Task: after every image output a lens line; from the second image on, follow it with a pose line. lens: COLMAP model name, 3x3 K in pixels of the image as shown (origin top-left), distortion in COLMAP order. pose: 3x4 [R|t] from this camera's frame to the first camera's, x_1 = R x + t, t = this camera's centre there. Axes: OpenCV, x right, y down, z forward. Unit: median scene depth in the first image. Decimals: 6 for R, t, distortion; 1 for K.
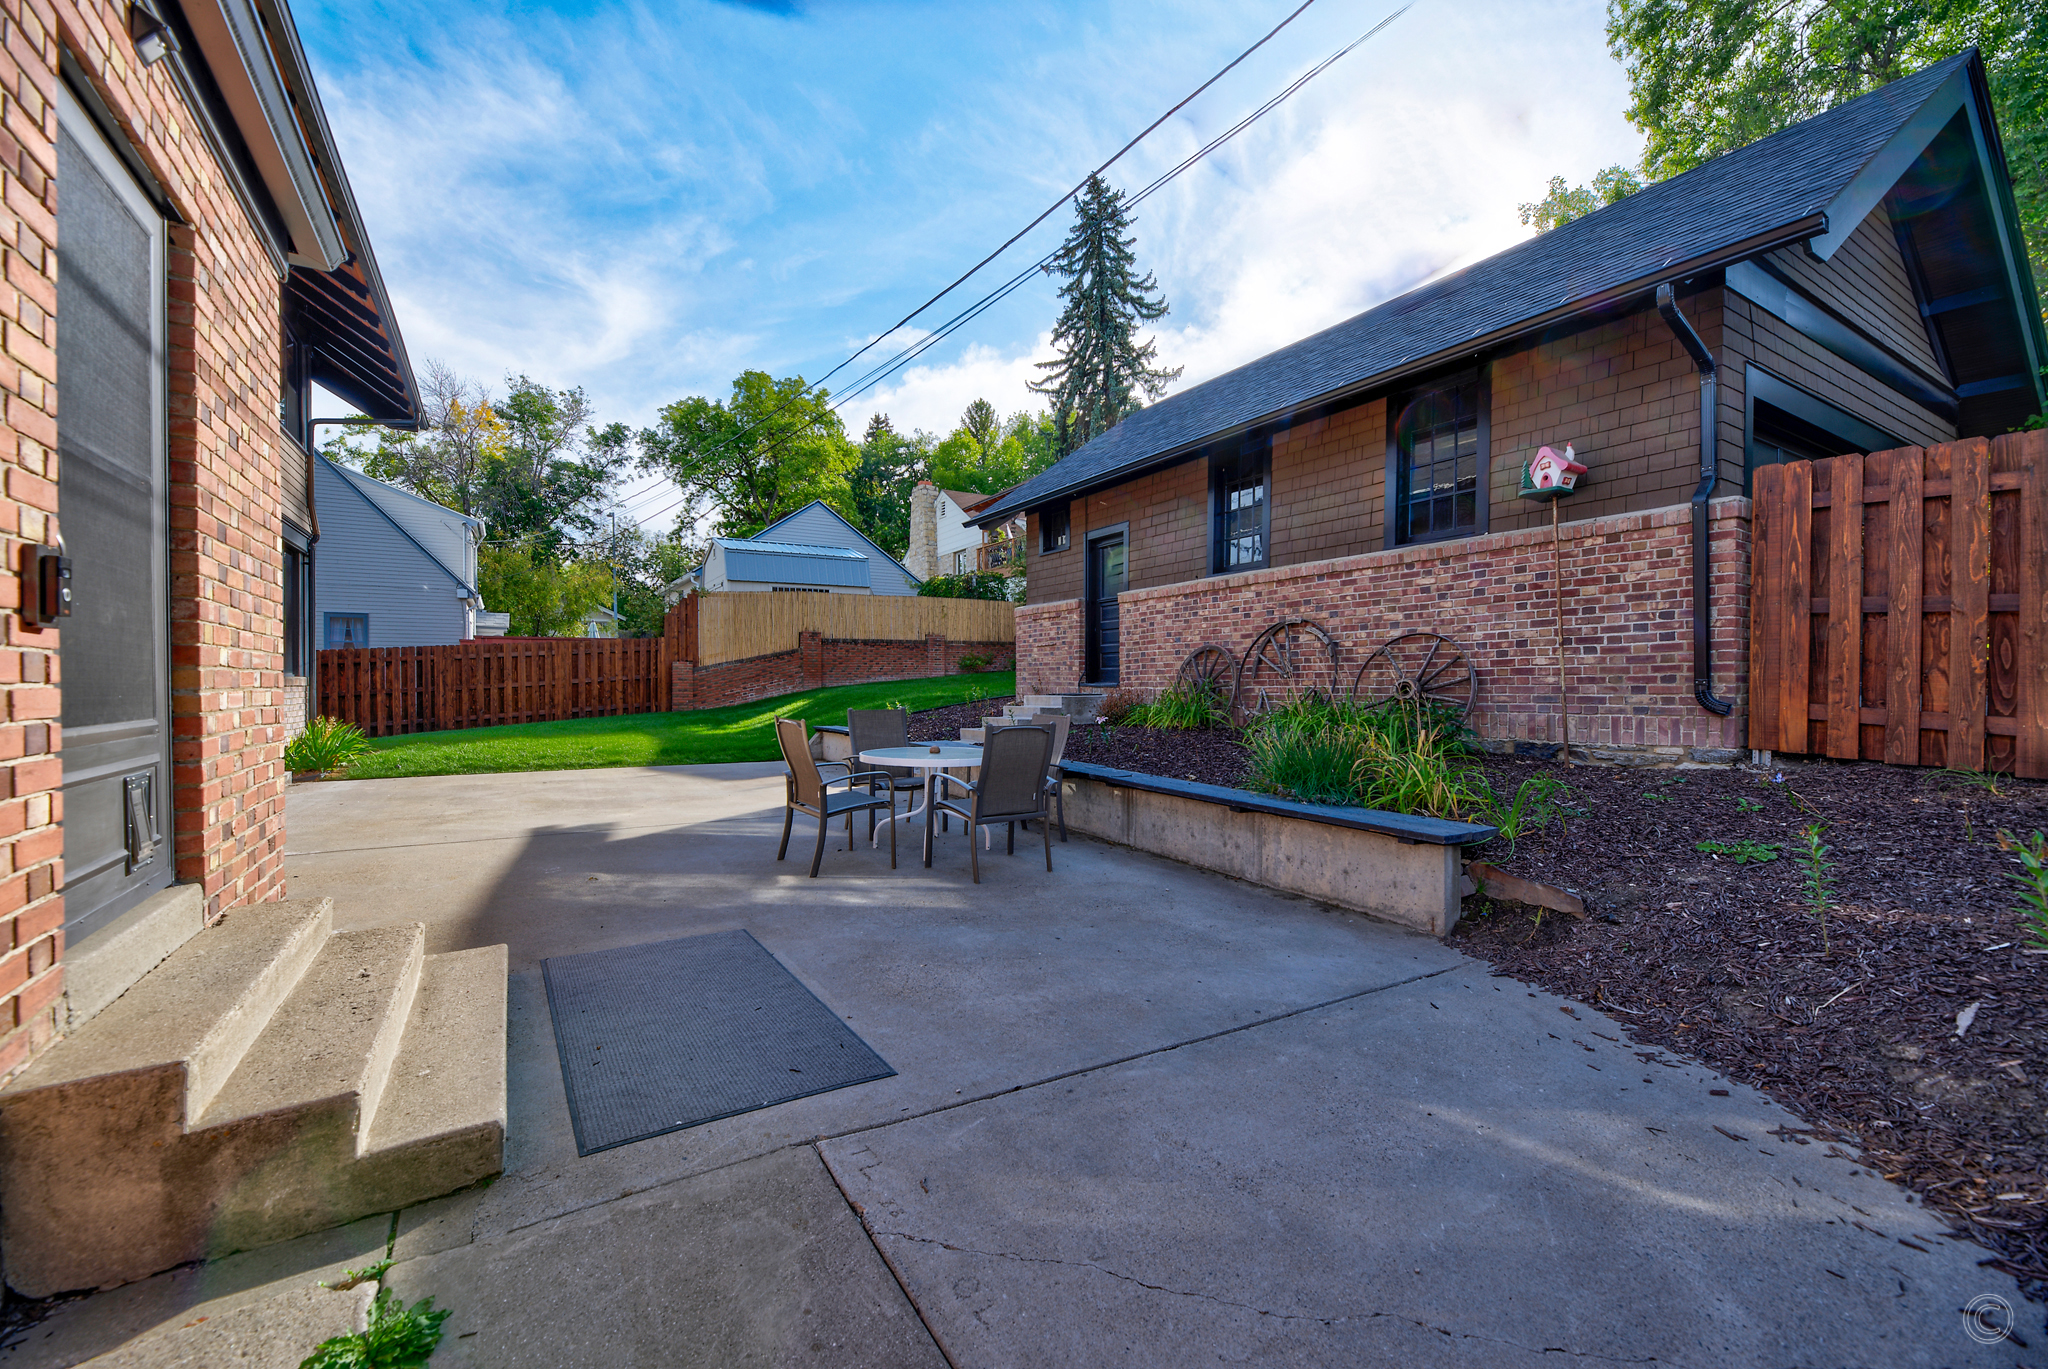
lens RADIAL K [[828.2, 0, 953.9], [0, 828.2, 701.0], [0, 0, 1]] dist [-0.014763, 0.000031]
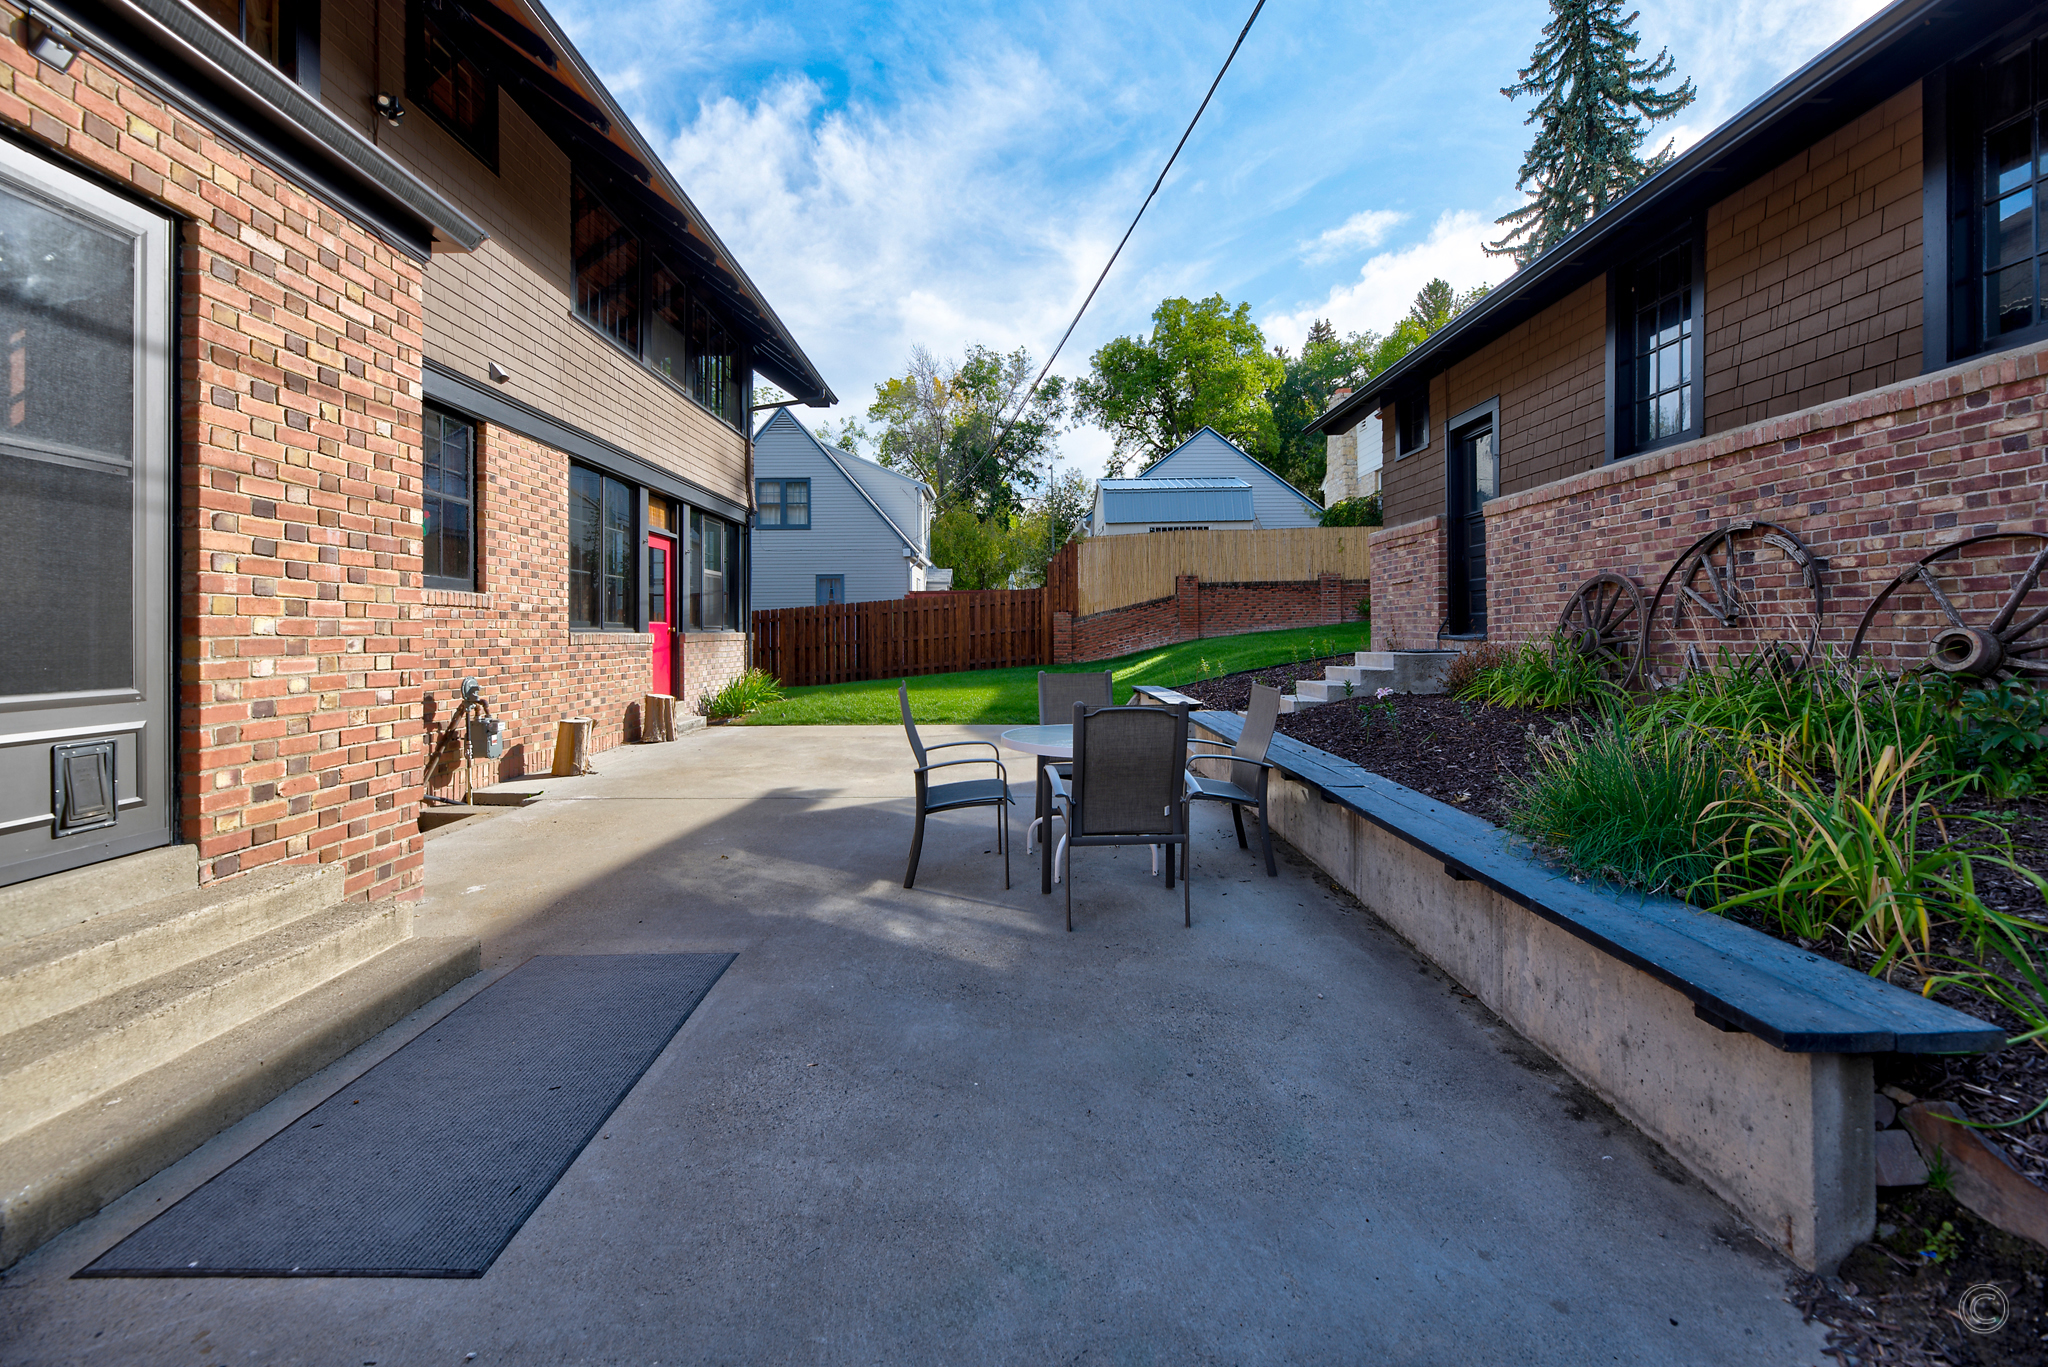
lens RADIAL K [[863.6, 0, 1030.3], [0, 863.6, 643.1], [0, 0, 1]] dist [-0.001475, -0.006730]
pose [[0.885649, -0.003907, -0.464339, 0.186497], [0.000779, 0.999976, -0.006928, -0.009401], [0.464354, 0.005775, 0.885631, 0.185336]]
